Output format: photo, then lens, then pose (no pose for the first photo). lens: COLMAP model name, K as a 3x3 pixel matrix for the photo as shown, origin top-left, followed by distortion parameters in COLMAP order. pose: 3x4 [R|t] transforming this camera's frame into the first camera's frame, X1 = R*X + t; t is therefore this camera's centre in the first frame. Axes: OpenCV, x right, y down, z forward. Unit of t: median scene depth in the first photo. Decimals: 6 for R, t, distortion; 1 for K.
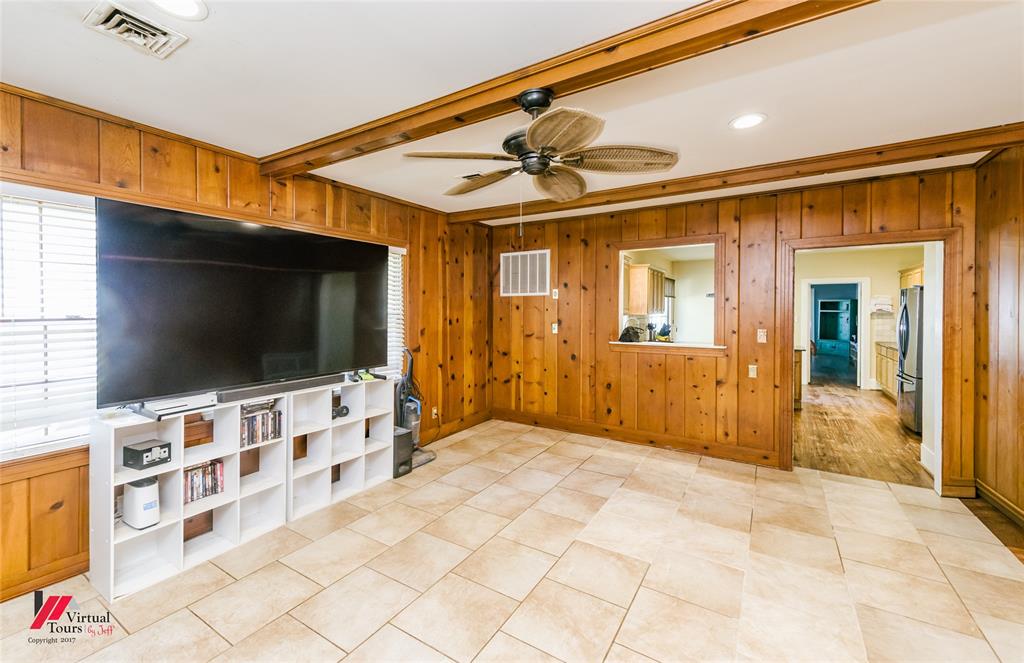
lens RADIAL K [[380.3, 0, 510.9], [0, 380.3, 308.7], [0, 0, 1]] dist [0.019963, -0.000061]
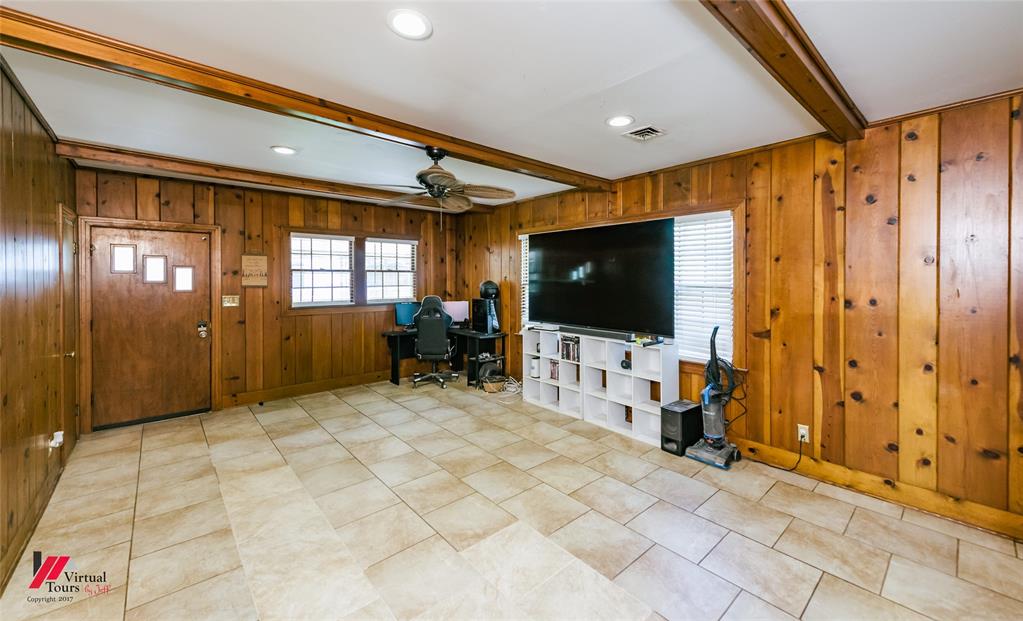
lens RADIAL K [[404.3, 0, 510.9], [0, 404.3, 278.7], [0, 0, 1]] dist [0.000187, -0.000014]
pose [[-0.245492, -0.009084, -0.969356, 0.920334], [-0.008851, 0.999935, -0.007129, 0.006919], [0.969358, 0.006830, -0.245556, 0.974211]]
